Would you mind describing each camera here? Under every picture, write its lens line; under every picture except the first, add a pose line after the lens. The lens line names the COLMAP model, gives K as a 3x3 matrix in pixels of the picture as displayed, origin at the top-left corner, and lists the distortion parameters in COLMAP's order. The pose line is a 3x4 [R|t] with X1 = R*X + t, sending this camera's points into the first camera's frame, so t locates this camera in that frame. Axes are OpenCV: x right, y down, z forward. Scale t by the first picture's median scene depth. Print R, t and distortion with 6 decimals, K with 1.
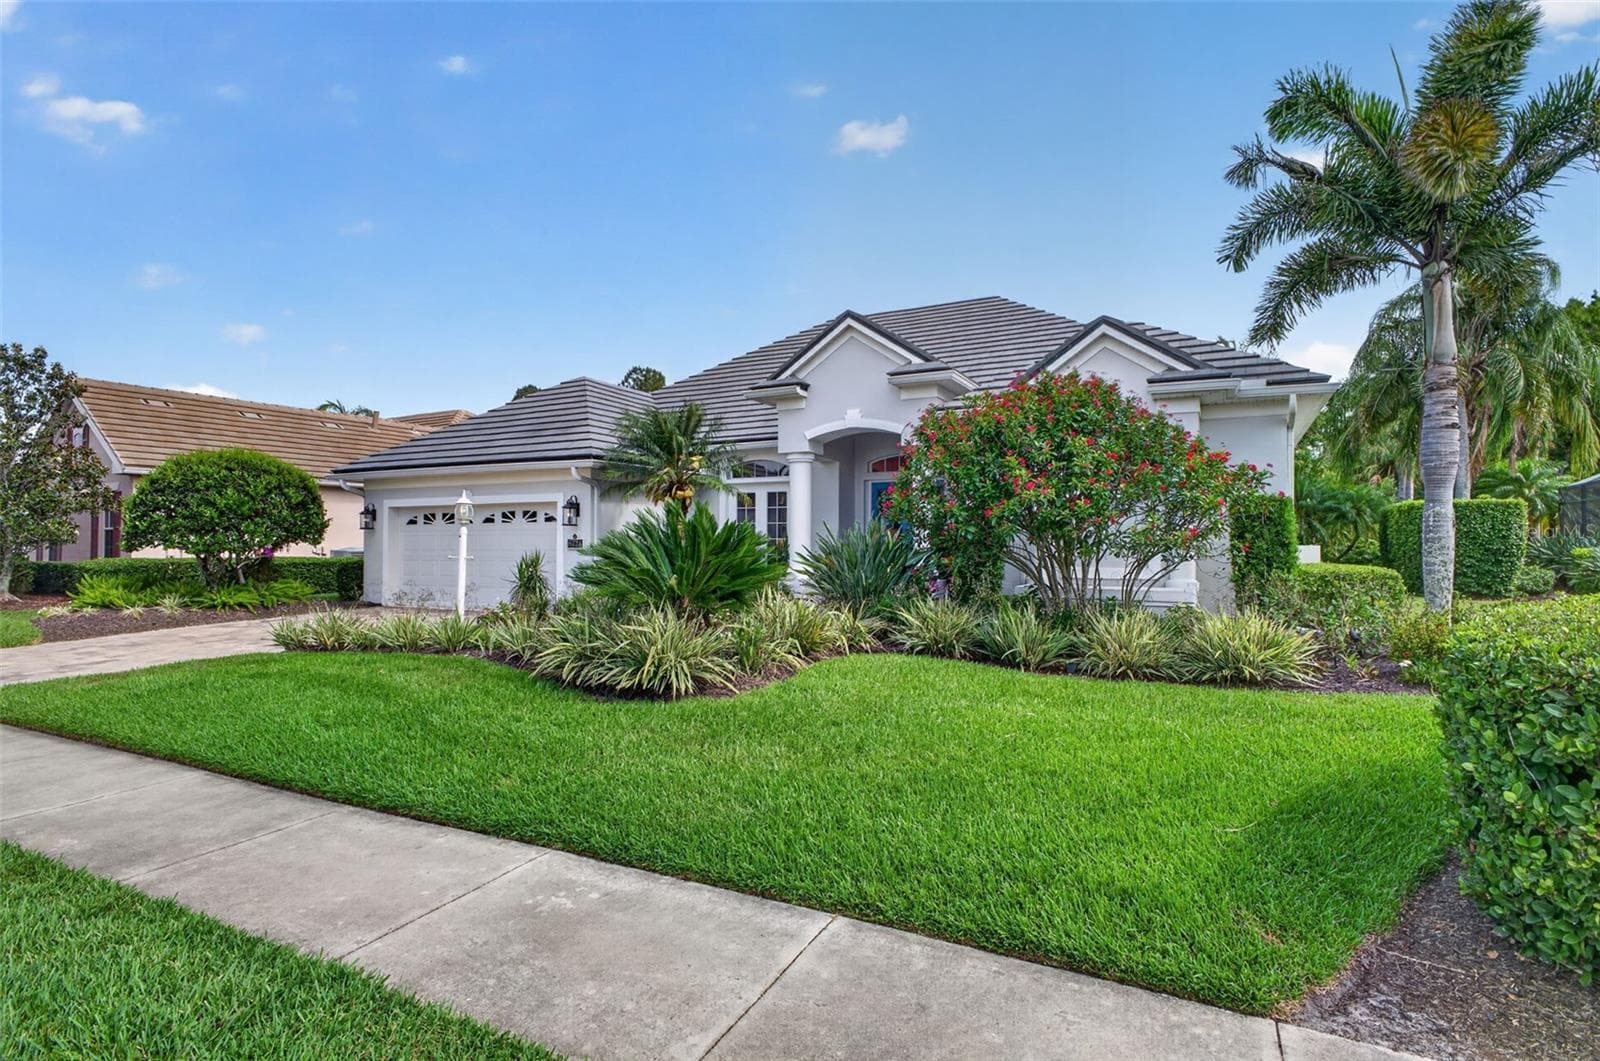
lens RADIAL K [[812.1, 0, 800.0], [0, 812.1, 530.5], [0, 0, 1]] dist [-0.000091, -0.000025]
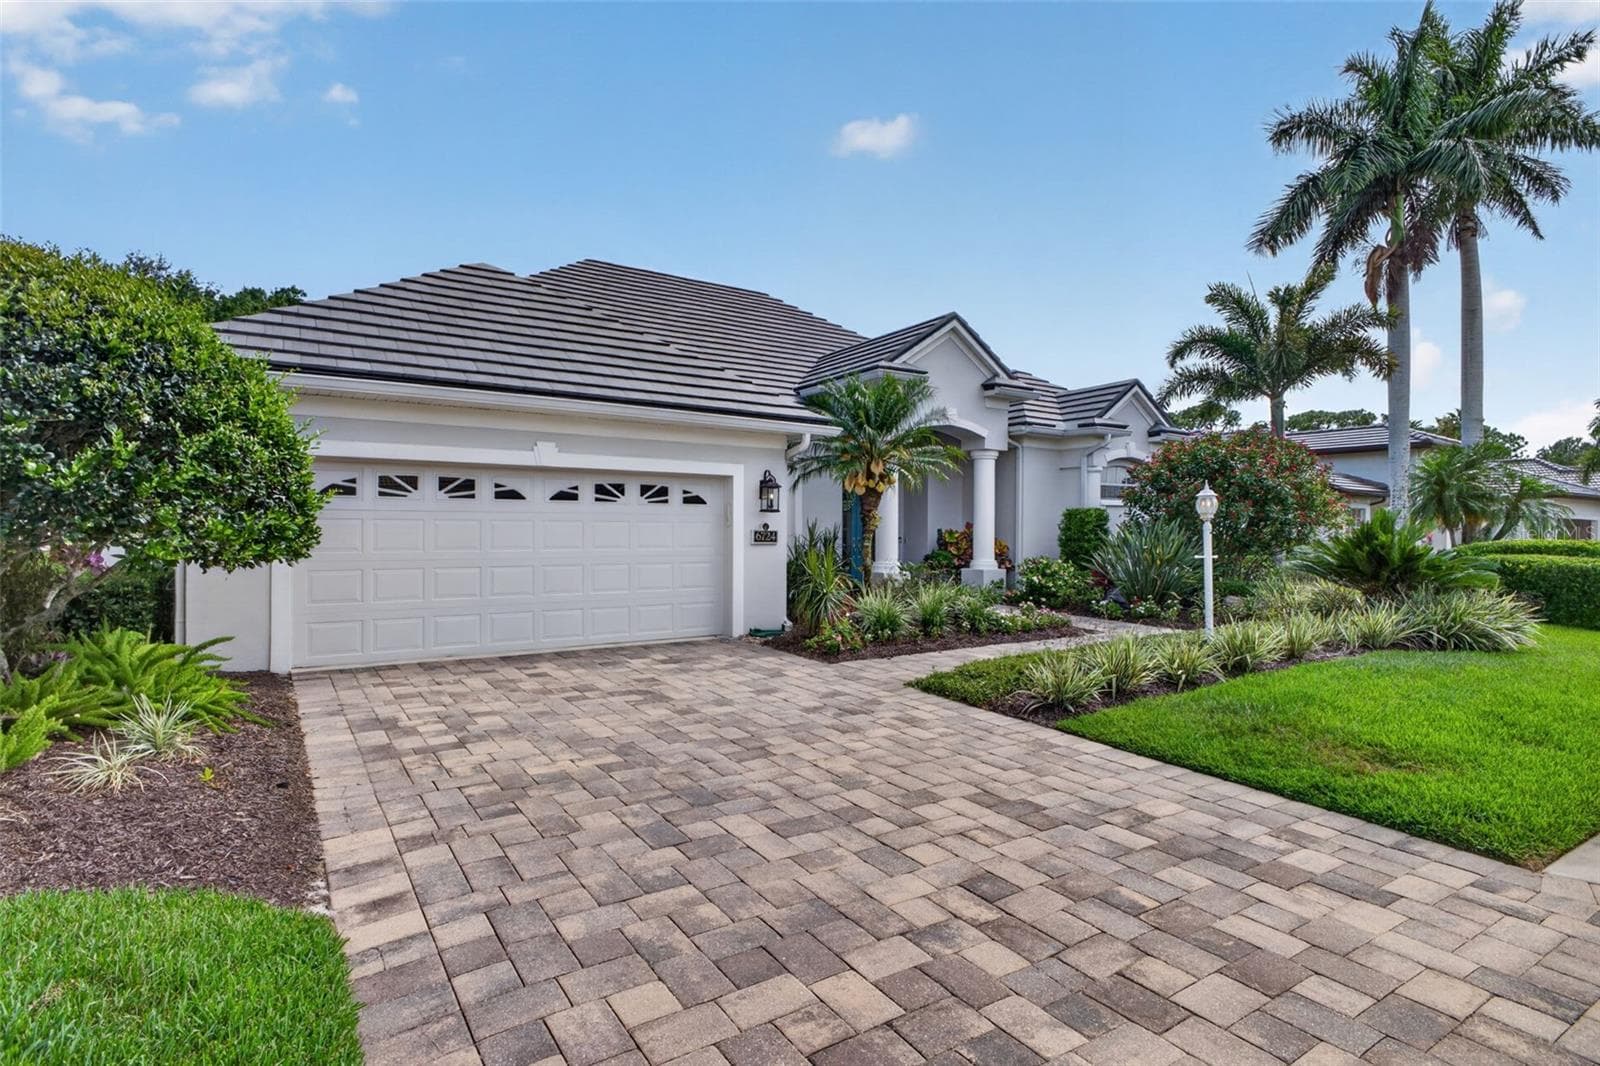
lens RADIAL K [[812.1, 0, 800.0], [0, 812.1, 533.0], [0, 0, 1]] dist [-0.000091, -0.000025]
pose [[0.520255, 0.012337, 0.853922, -0.826302], [-0.015902, 0.999862, -0.004758, 0.015004], [-0.853863, -0.011104, 0.520380, 0.563595]]
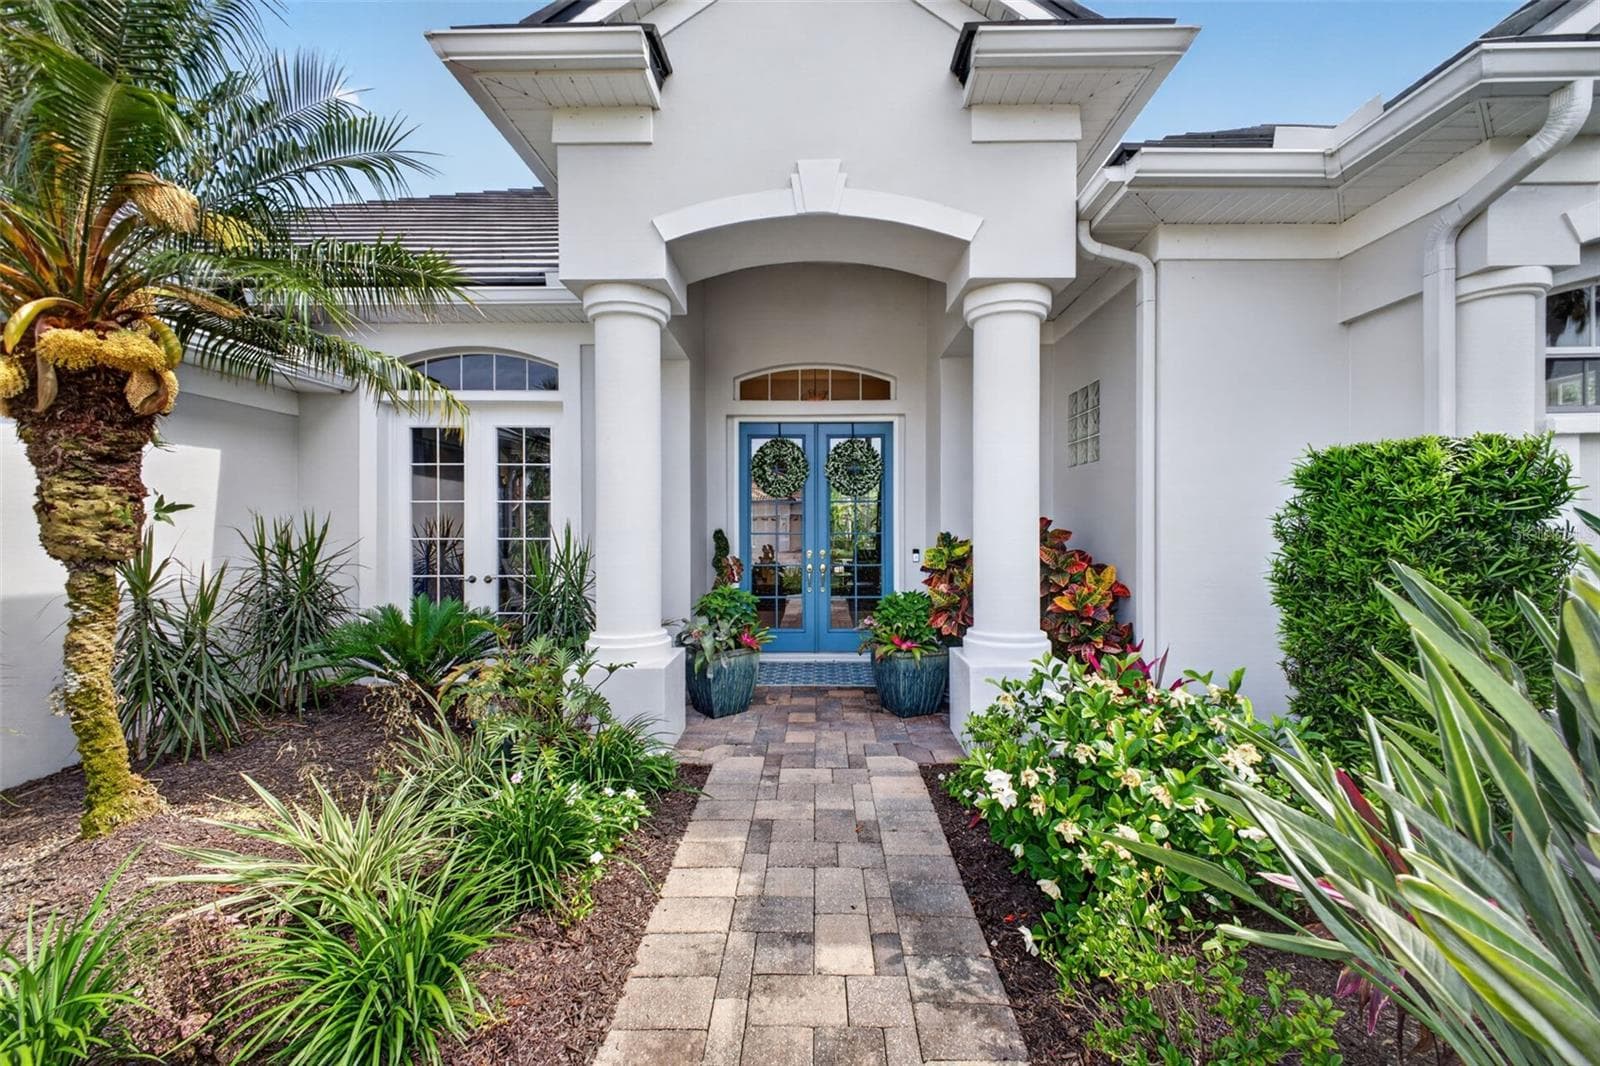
lens RADIAL K [[697.1, 0, 807.7], [0, 697.1, 520.5], [0, 0, 1]] dist [-0.000570, -0.000045]
pose [[0.908968, 0.005186, 0.416834, -0.048457], [-0.007386, 0.999966, 0.003664, -0.003308], [-0.416801, -0.006410, 0.908975, 0.673357]]
